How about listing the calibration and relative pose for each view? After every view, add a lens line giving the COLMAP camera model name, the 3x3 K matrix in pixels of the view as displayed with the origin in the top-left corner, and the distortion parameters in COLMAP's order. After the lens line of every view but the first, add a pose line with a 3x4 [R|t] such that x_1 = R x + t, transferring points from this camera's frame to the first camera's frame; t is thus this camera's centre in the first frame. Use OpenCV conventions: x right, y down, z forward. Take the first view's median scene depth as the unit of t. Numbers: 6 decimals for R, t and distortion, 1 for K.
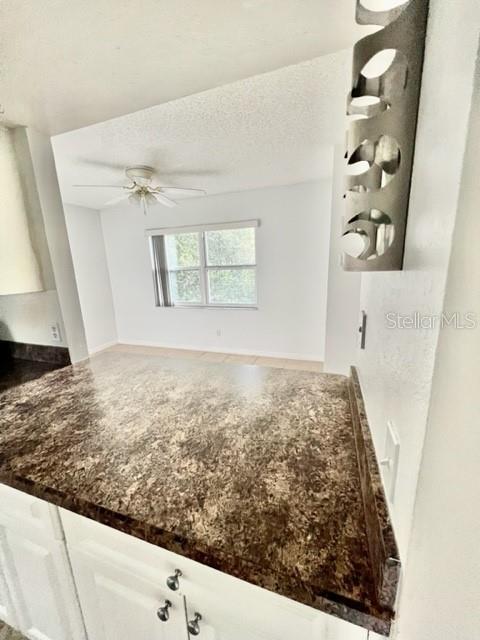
lens RADIAL K [[256.6, 0, 239.3], [0, 256.6, 319.3], [0, 0, 1]] dist [-0.001037, -0.000022]
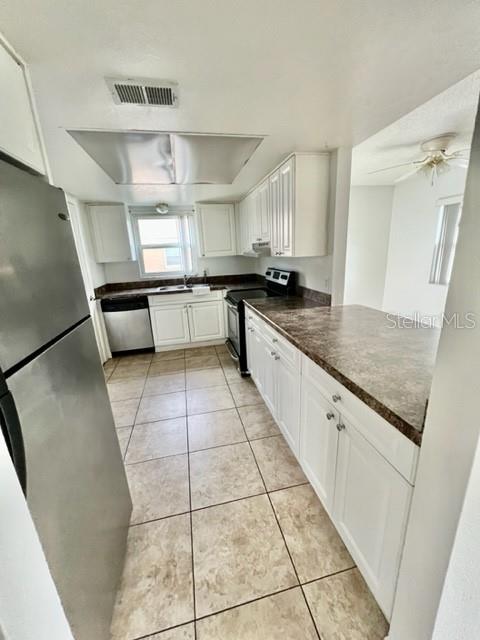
lens RADIAL K [[257.5, 0, 240.2], [0, 257.5, 320.1], [0, 0, 1]] dist [0.001199, 0.000096]
pose [[0.534286, 0.236245, -0.811620, 0.302453], [-0.160927, 0.971019, 0.176705, 0.073744], [0.829844, 0.036200, 0.556820, -0.274293]]
